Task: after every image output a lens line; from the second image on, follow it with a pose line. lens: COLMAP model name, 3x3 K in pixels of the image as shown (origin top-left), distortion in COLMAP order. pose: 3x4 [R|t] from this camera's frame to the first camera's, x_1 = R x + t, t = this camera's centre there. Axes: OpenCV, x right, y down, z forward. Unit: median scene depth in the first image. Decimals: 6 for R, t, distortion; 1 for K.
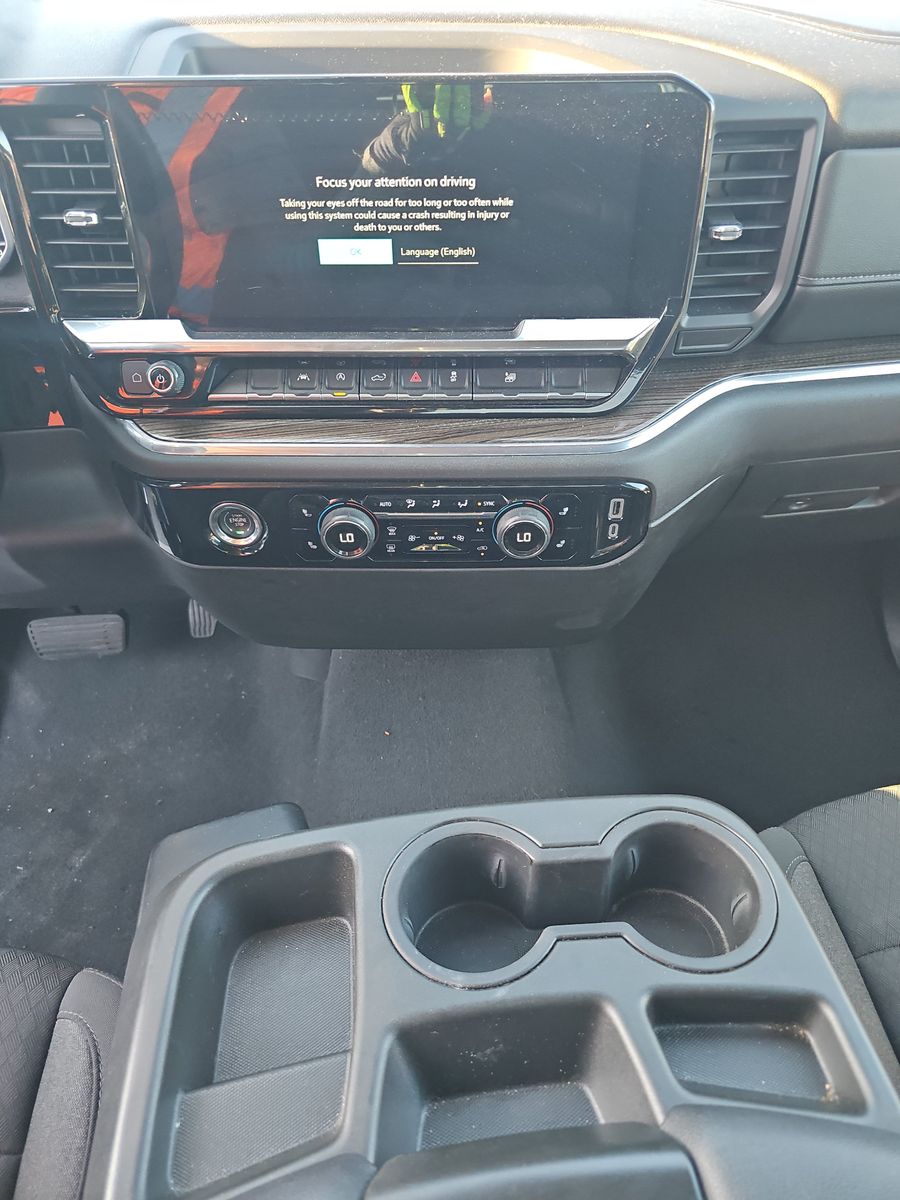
lens RADIAL K [[791.4, 0, 448.8], [0, 791.4, 602.3], [0, 0, 1]] dist [0.013388, -0.010702]
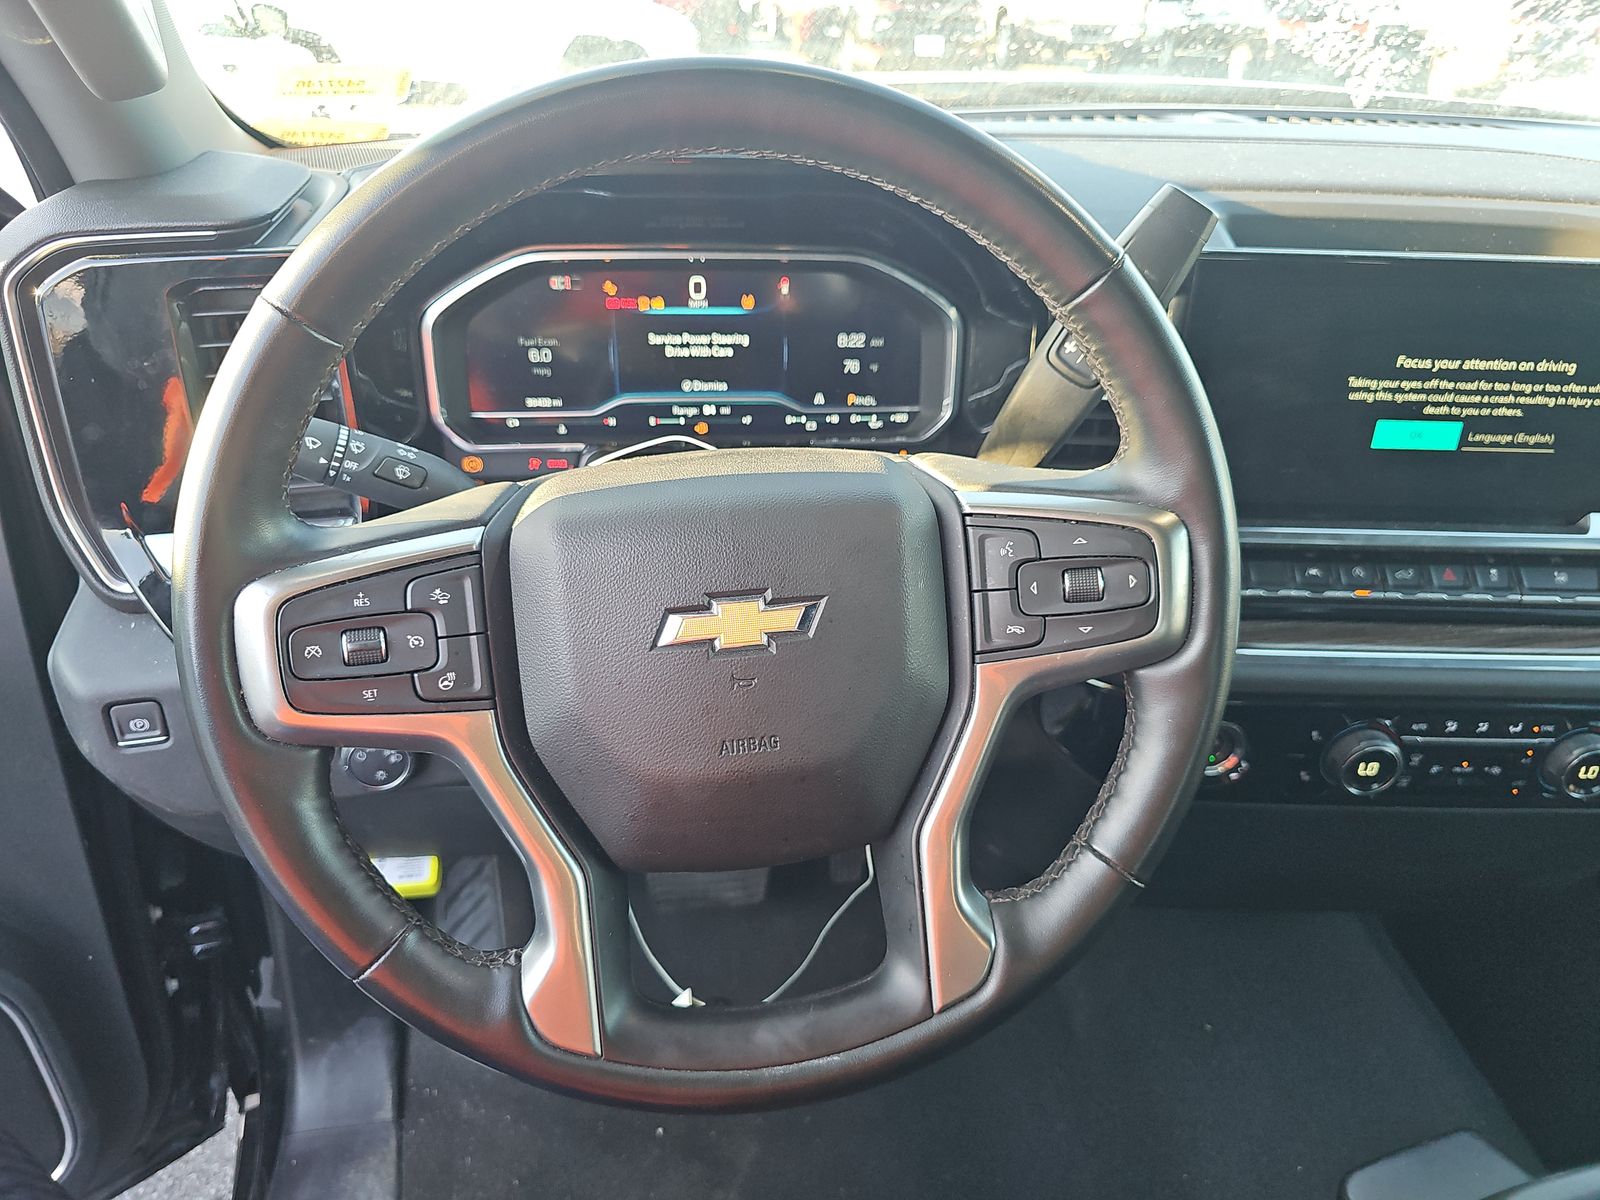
lens RADIAL K [[1055.2, 0, 803.1], [0, 1055.2, 590.2], [0, 0, 1]] dist [0.013388, -0.010702]
pose [[0.998666, 0.021553, 0.046929, -0.849088], [-0.011376, 0.978235, -0.207187, -0.033802], [-0.050373, 0.206377, 0.977175, -0.052456]]
